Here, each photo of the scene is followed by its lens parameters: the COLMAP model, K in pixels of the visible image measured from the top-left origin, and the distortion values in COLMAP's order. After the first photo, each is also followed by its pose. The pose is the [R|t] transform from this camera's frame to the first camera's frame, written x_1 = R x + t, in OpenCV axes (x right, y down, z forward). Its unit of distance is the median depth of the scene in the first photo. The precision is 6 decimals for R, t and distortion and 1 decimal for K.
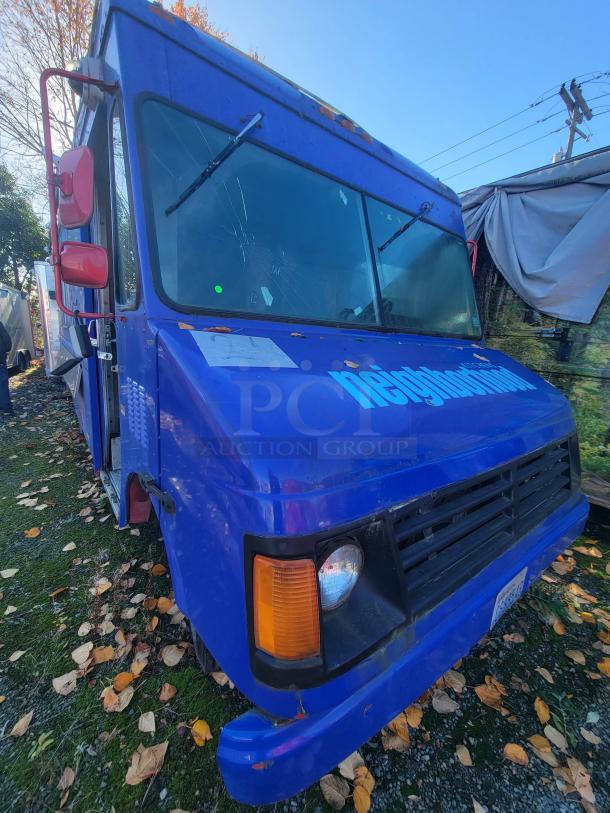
lens RADIAL K [[329.3, 0, 303.6], [0, 329.3, 403.8], [0, 0, 1]] dist [-0.004538, 0.001175]
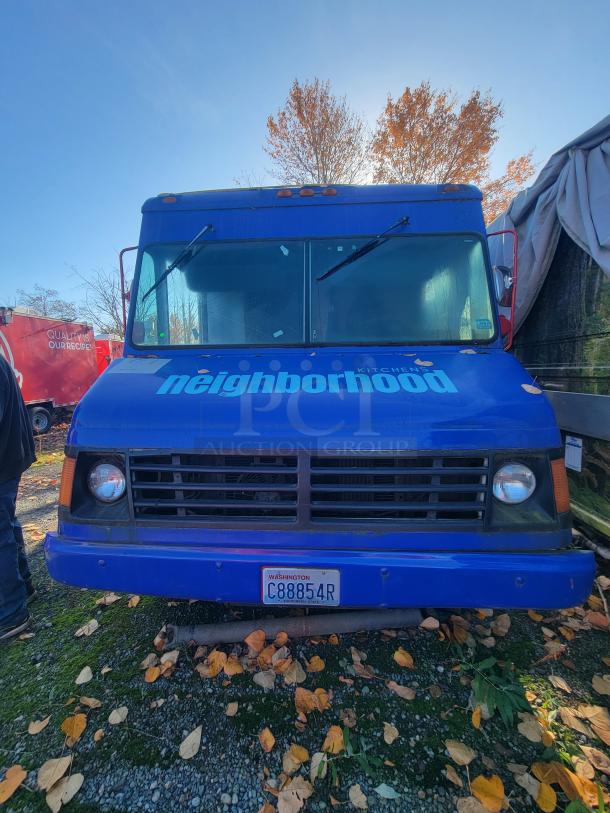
lens RADIAL K [[329.3, 0, 302.4], [0, 329.3, 403.3], [0, 0, 1]] dist [-0.004538, 0.001175]
pose [[0.766568, -0.011410, -0.642062, 1.162457], [-0.068490, 0.992686, -0.099412, 0.113089], [0.638501, 0.120181, 0.760180, 0.149241]]
